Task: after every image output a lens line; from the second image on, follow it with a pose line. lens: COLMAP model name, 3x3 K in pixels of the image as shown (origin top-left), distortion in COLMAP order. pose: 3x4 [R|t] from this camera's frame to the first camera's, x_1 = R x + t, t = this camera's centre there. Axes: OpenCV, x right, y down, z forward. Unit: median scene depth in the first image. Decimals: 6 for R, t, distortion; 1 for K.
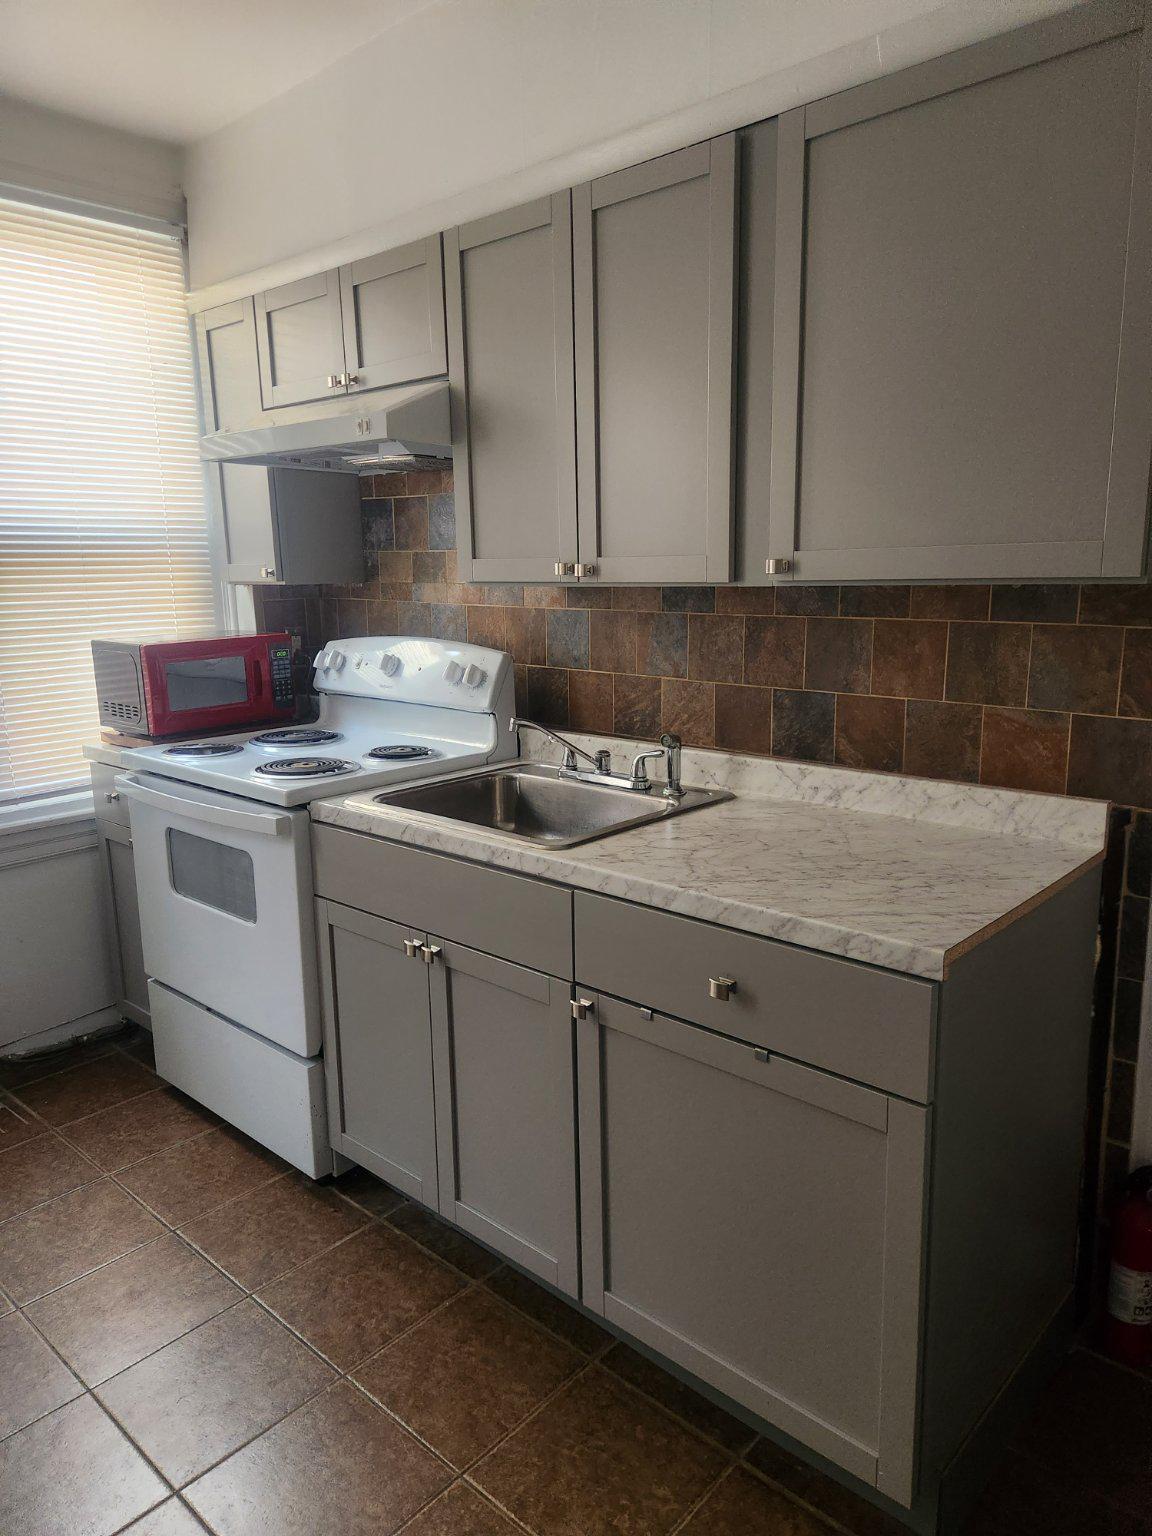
lens RADIAL K [[1041.9, 0, 579.4], [0, 1041.9, 772.6], [0, 0, 1]] dist [0.062488, -0.050847]
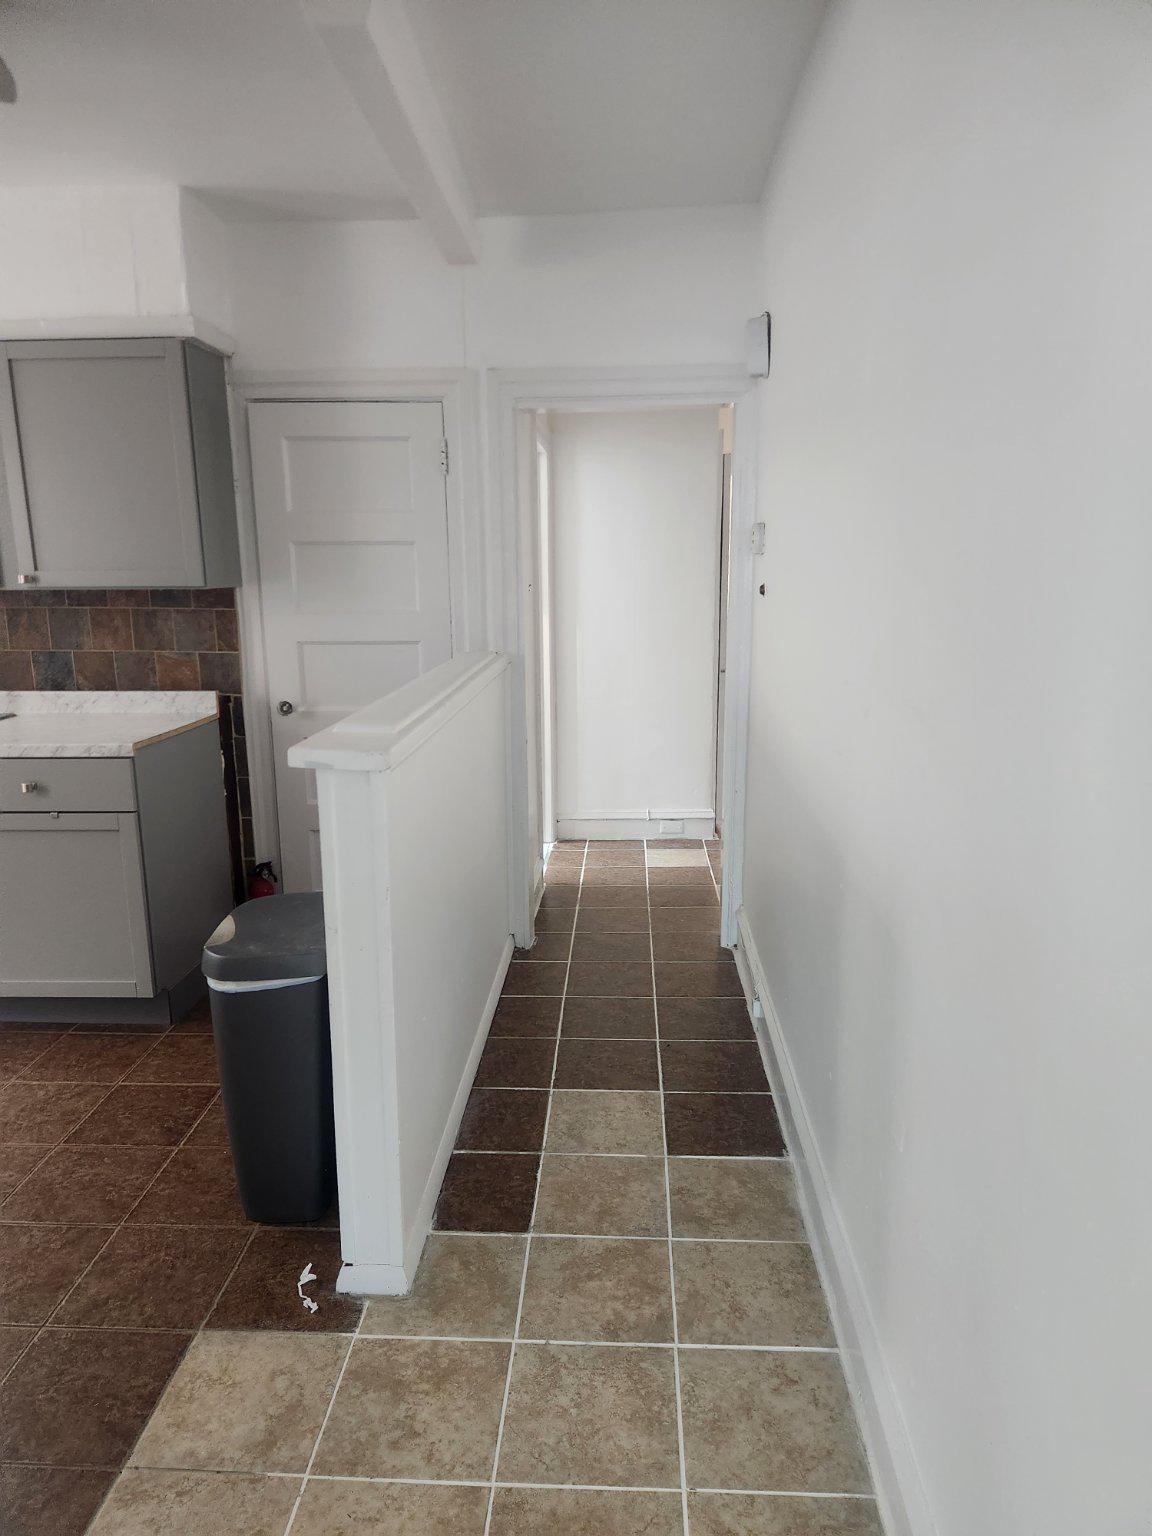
lens RADIAL K [[1041.9, 0, 586.8], [0, 1041.9, 767.1], [0, 0, 1]] dist [0.062488, -0.050847]
pose [[0.772798, -0.117058, 0.623764, -0.239953], [0.119969, 0.992068, 0.037543, 0.174091], [-0.623211, 0.045820, 0.780711, -1.022198]]
